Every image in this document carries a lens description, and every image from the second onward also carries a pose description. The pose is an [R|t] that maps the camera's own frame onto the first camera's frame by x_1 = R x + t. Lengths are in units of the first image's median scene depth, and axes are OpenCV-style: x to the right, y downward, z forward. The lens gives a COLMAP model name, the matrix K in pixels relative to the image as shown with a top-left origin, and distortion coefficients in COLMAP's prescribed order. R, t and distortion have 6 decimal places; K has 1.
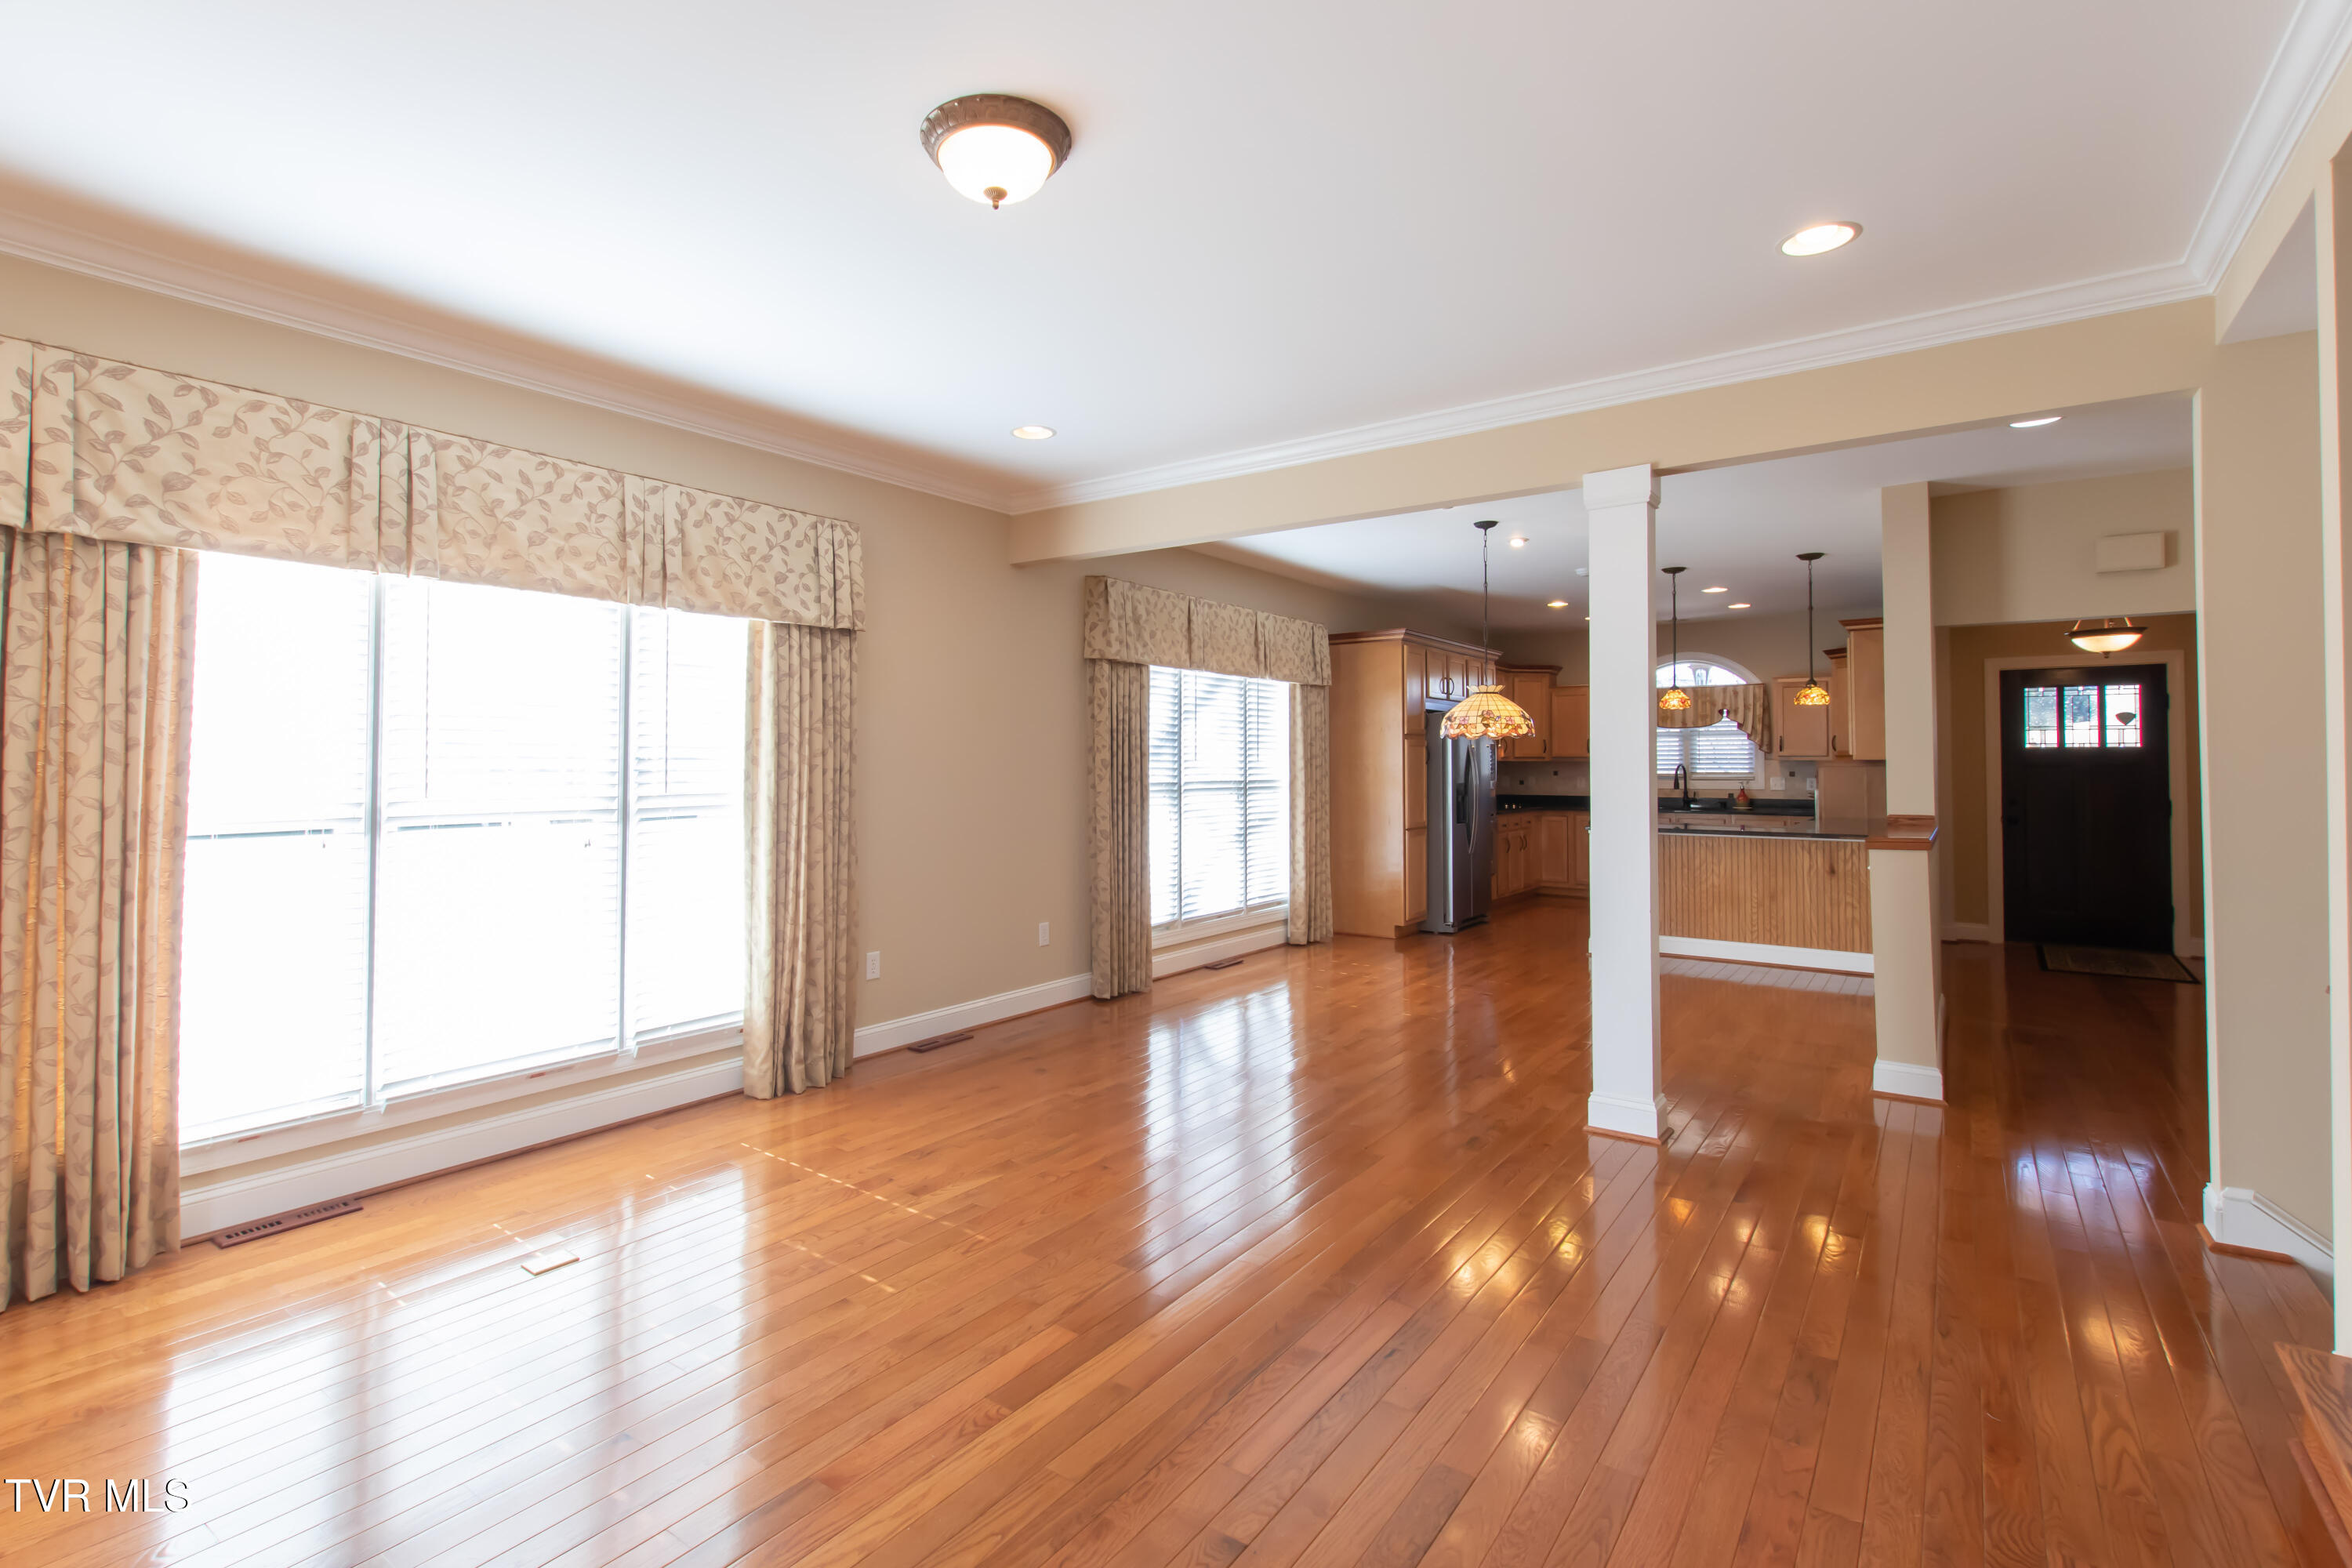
lens RADIAL K [[1109.6, 0, 1092.1], [0, 1109.6, 726.2], [0, 0, 1]] dist [-0.001894, 0.001193]
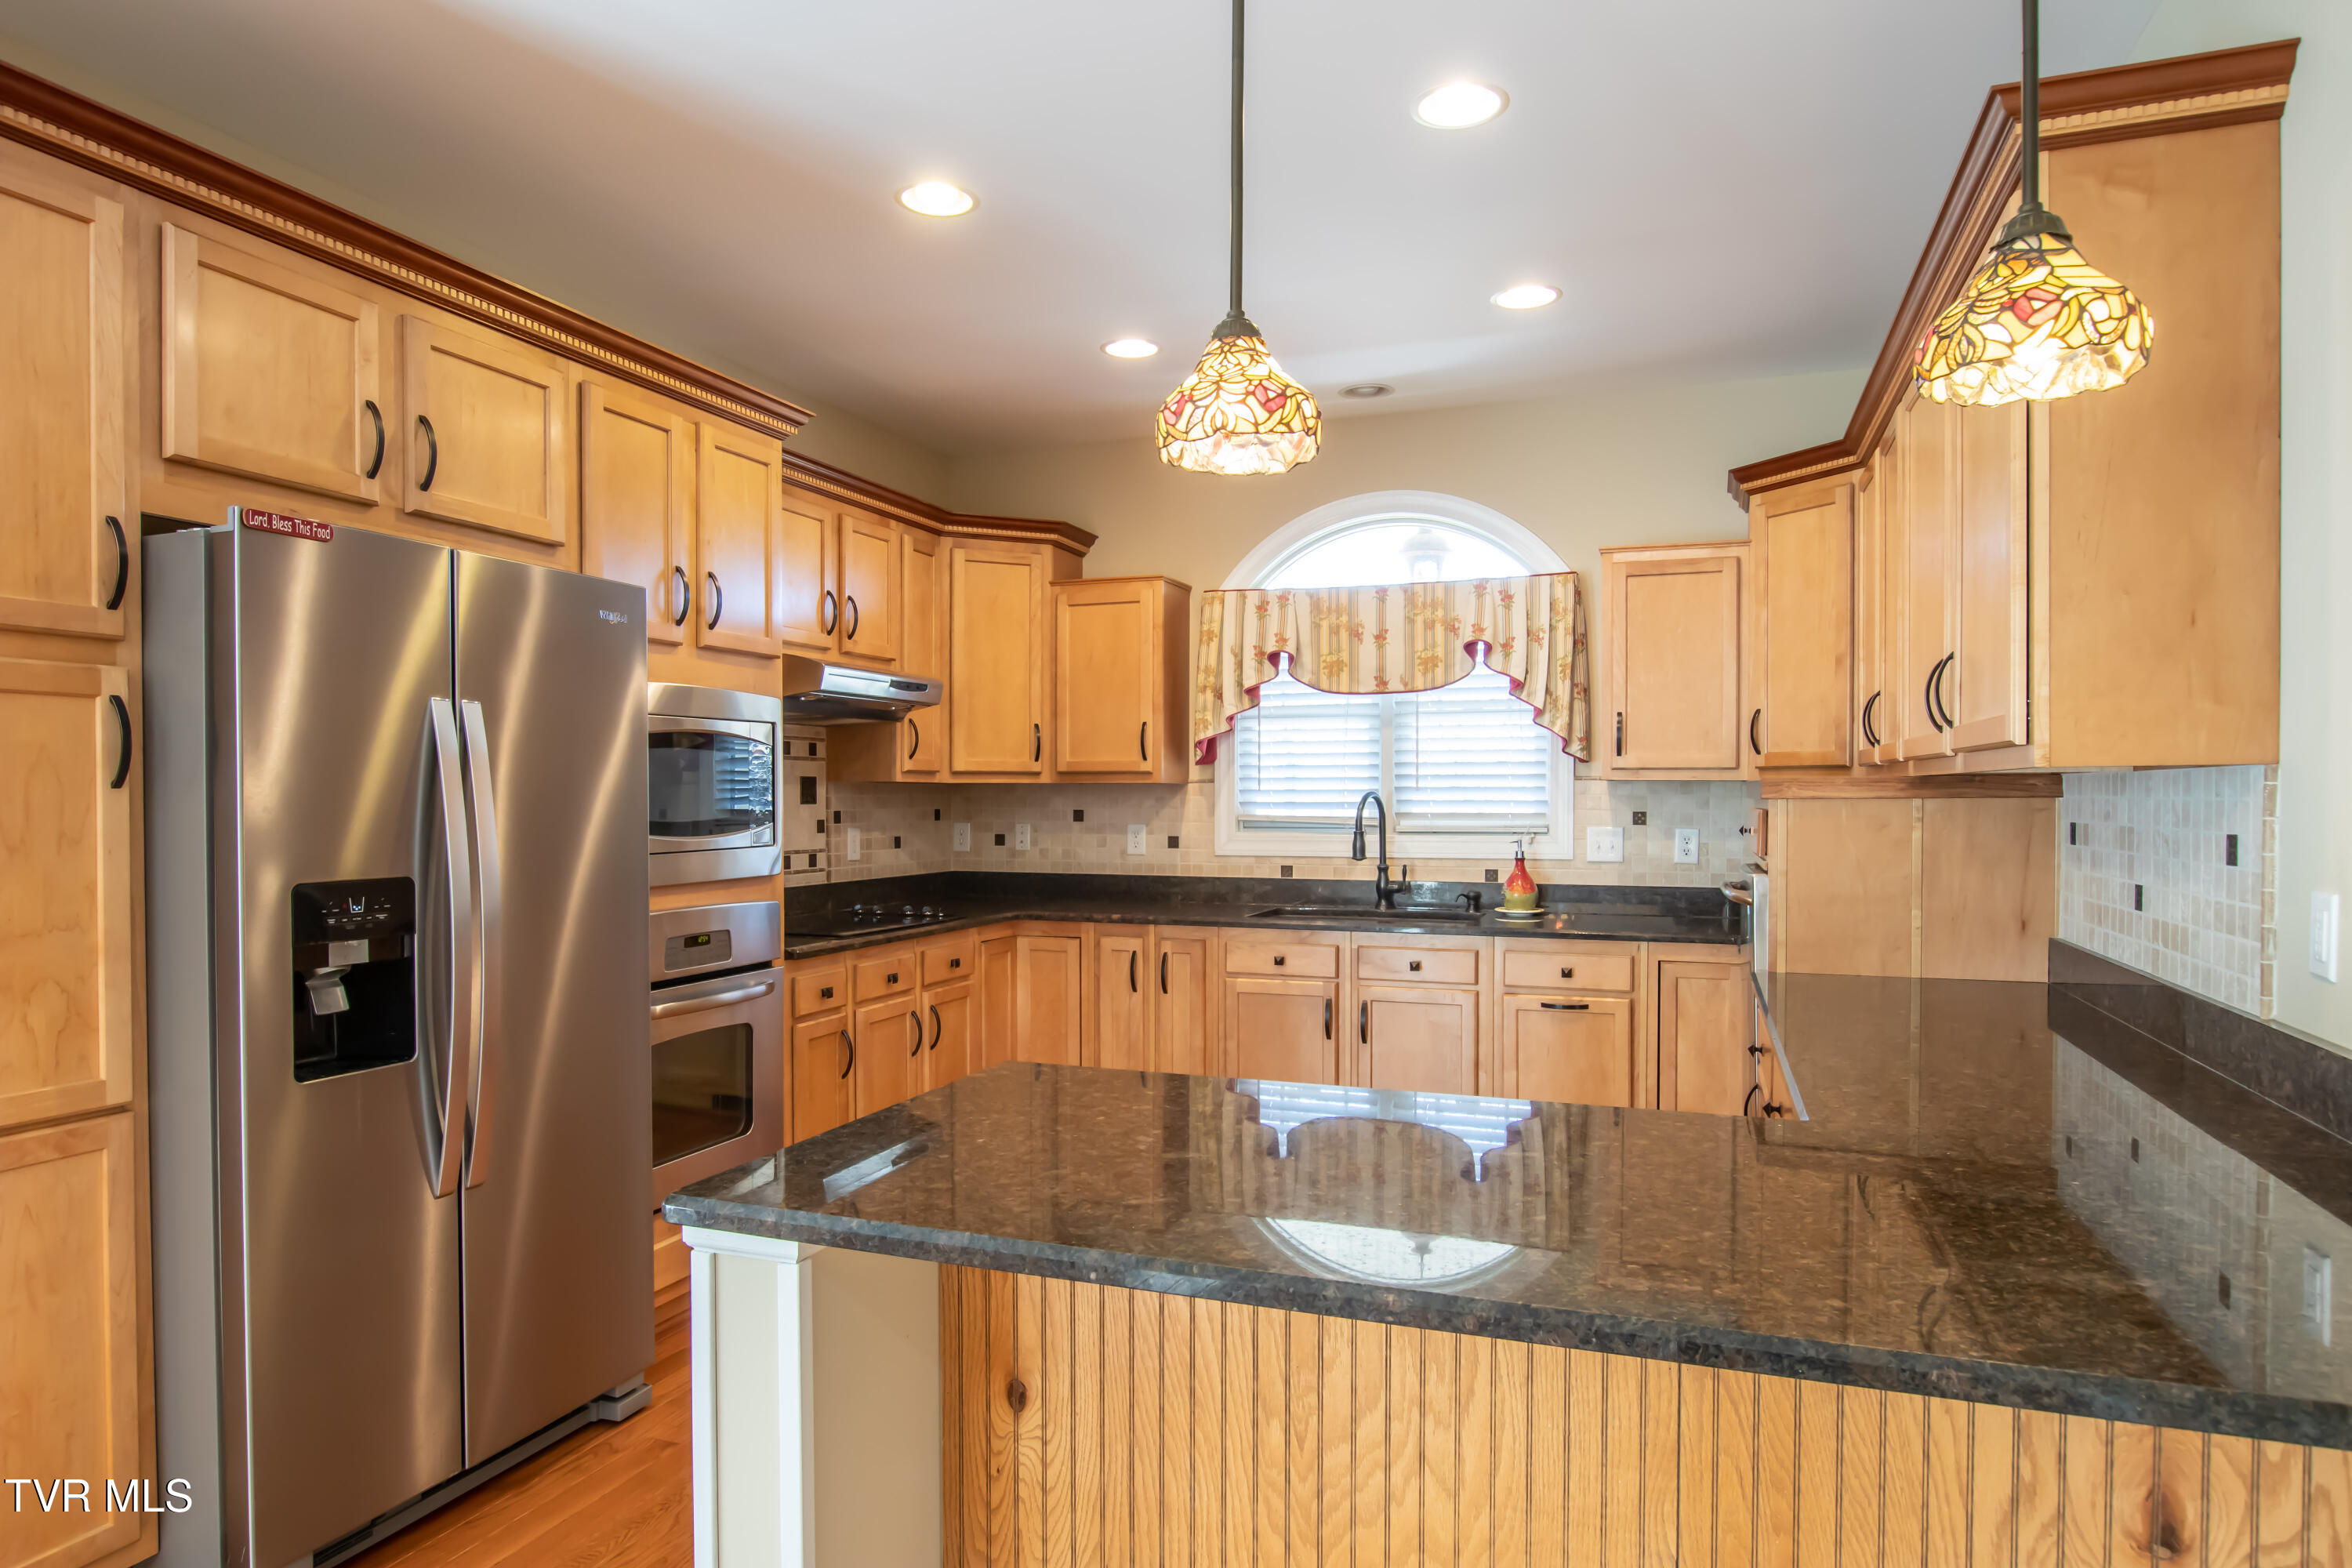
lens RADIAL K [[1409.0, 0, 1164.6], [0, 1409.0, 789.9], [0, 0, 1]] dist [0.003537, 0.000403]
pose [[0.956031, 0.000858, 0.293264, 0.379944], [-0.009908, 0.999519, 0.029376, 0.024072], [-0.293098, -0.030990, 0.955580, 0.663934]]
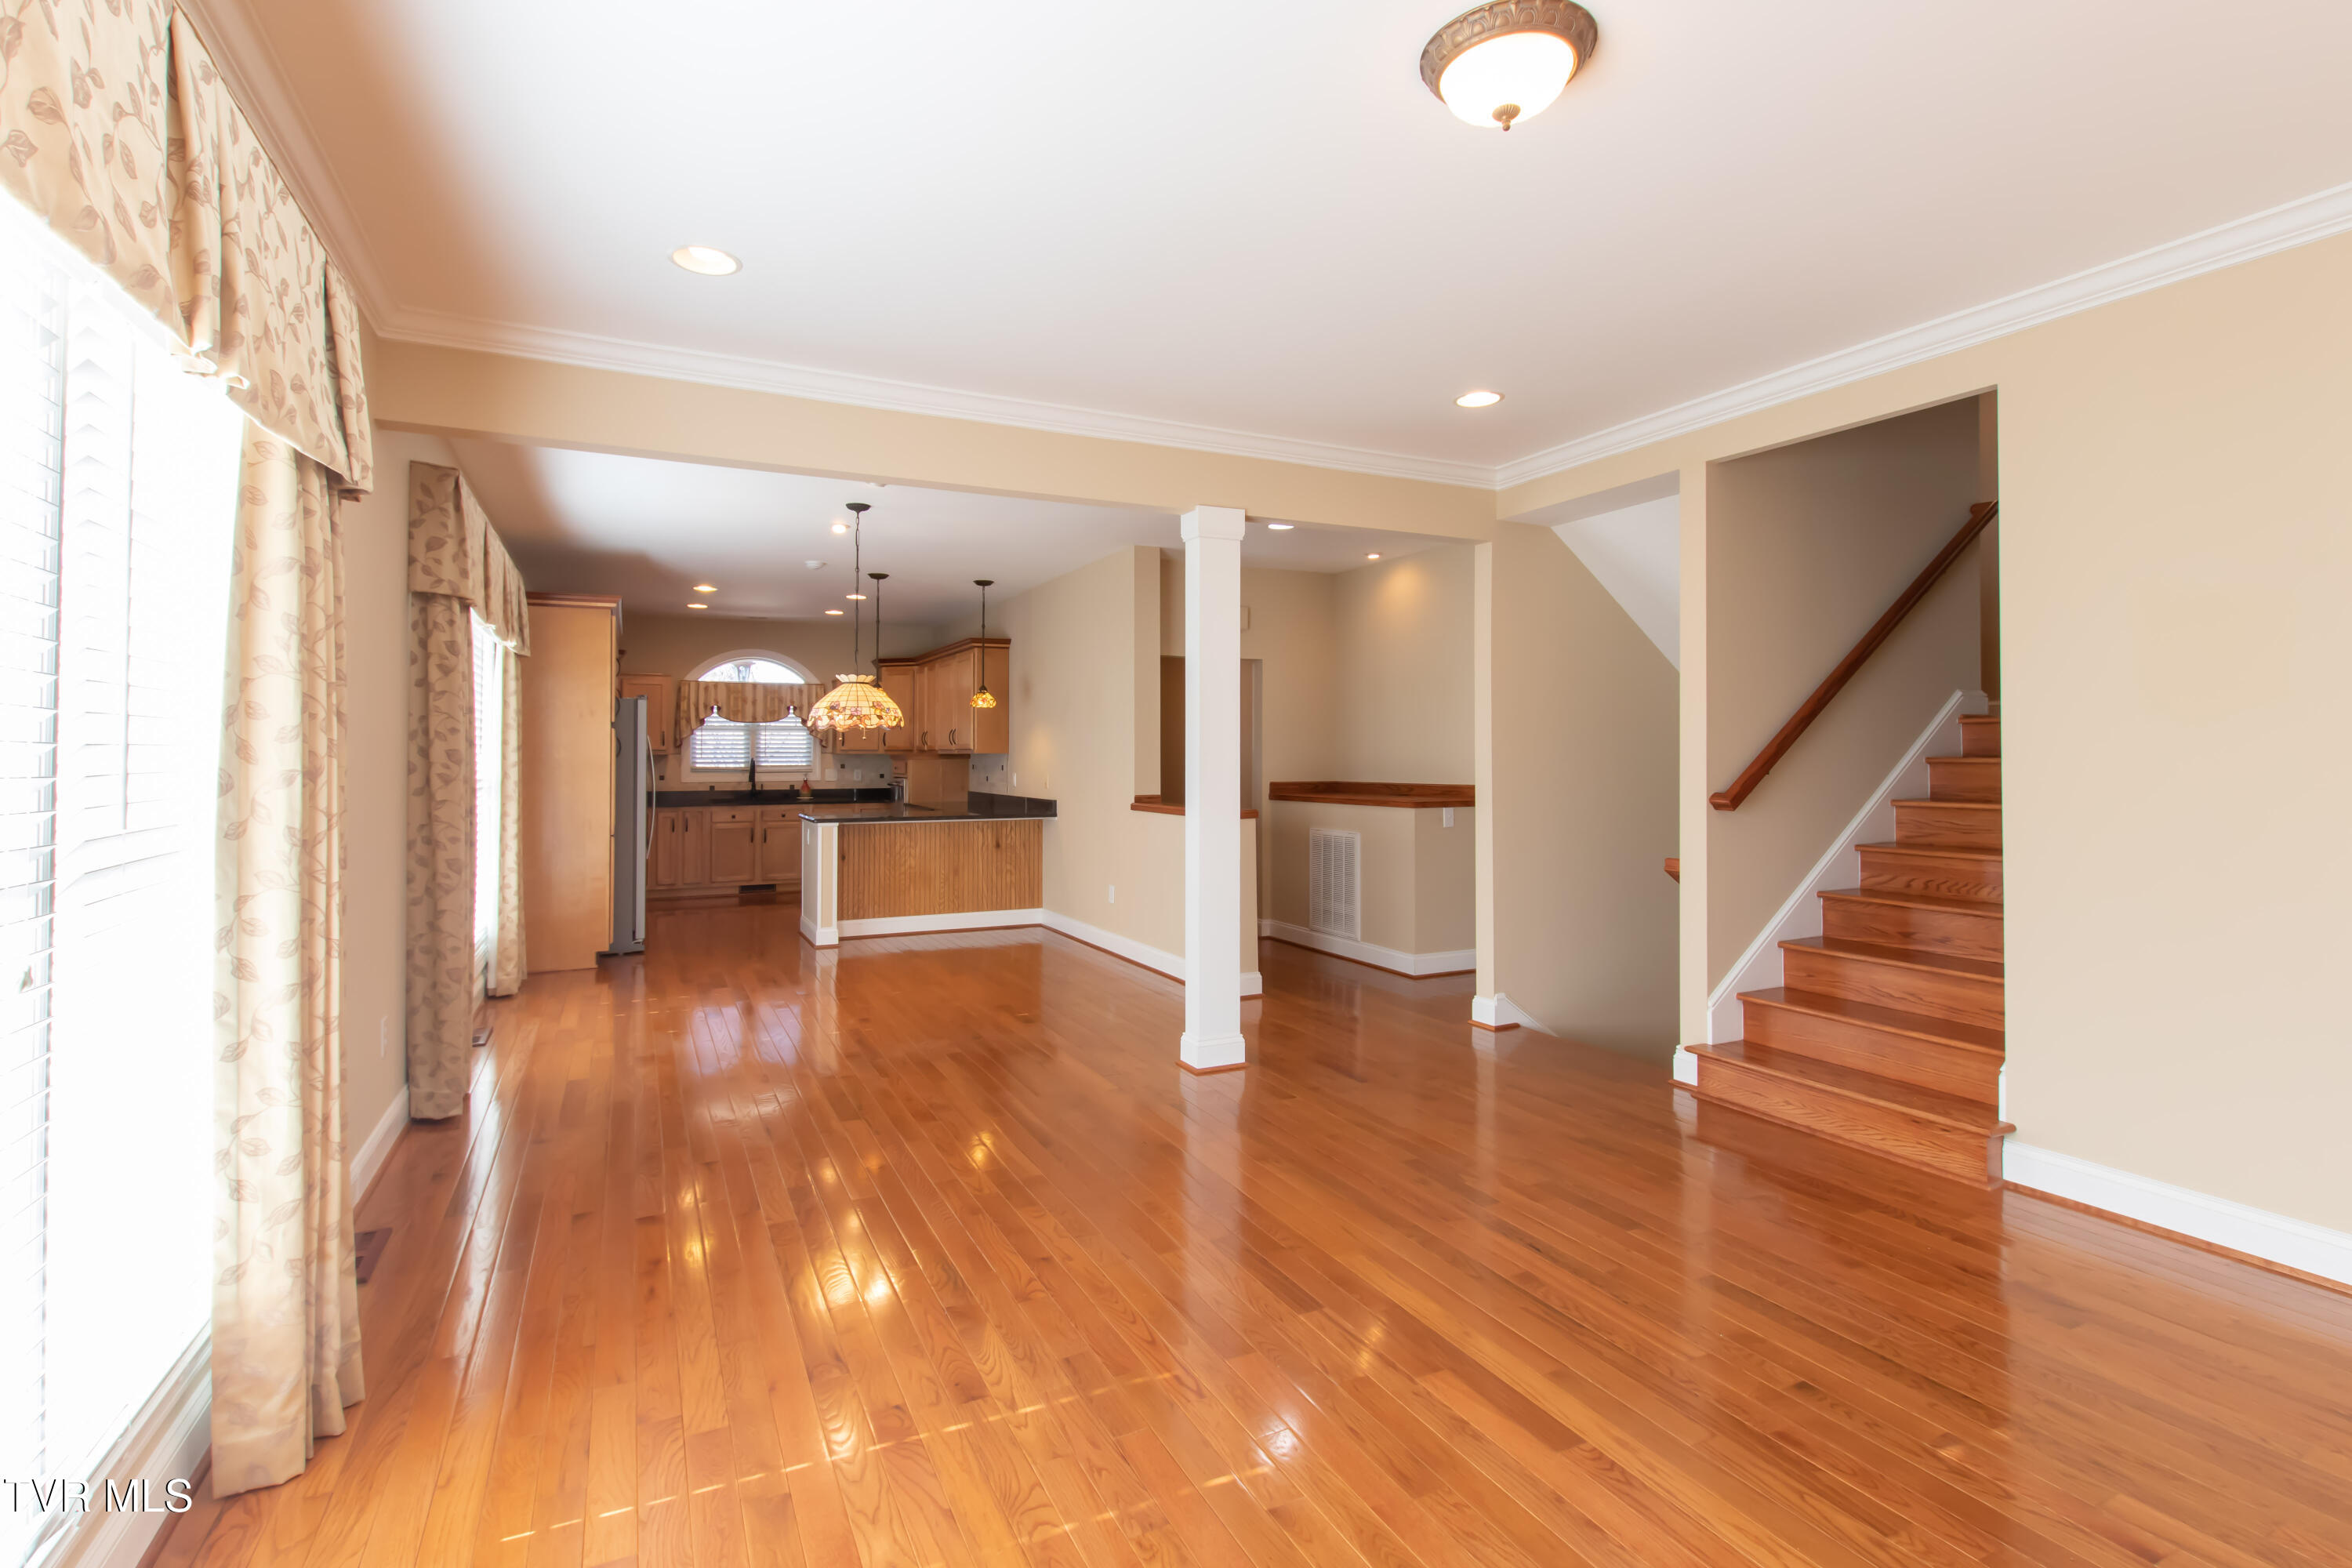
lens RADIAL K [[1109.6, 0, 1195.0], [0, 1109.6, 734.9], [0, 0, 1]] dist [-0.001894, 0.001193]
pose [[0.433751, 0.017893, 0.900855, -0.253875], [-0.029744, 0.999542, -0.005532, 0.007619], [-0.900542, -0.024395, 0.434084, 0.213479]]
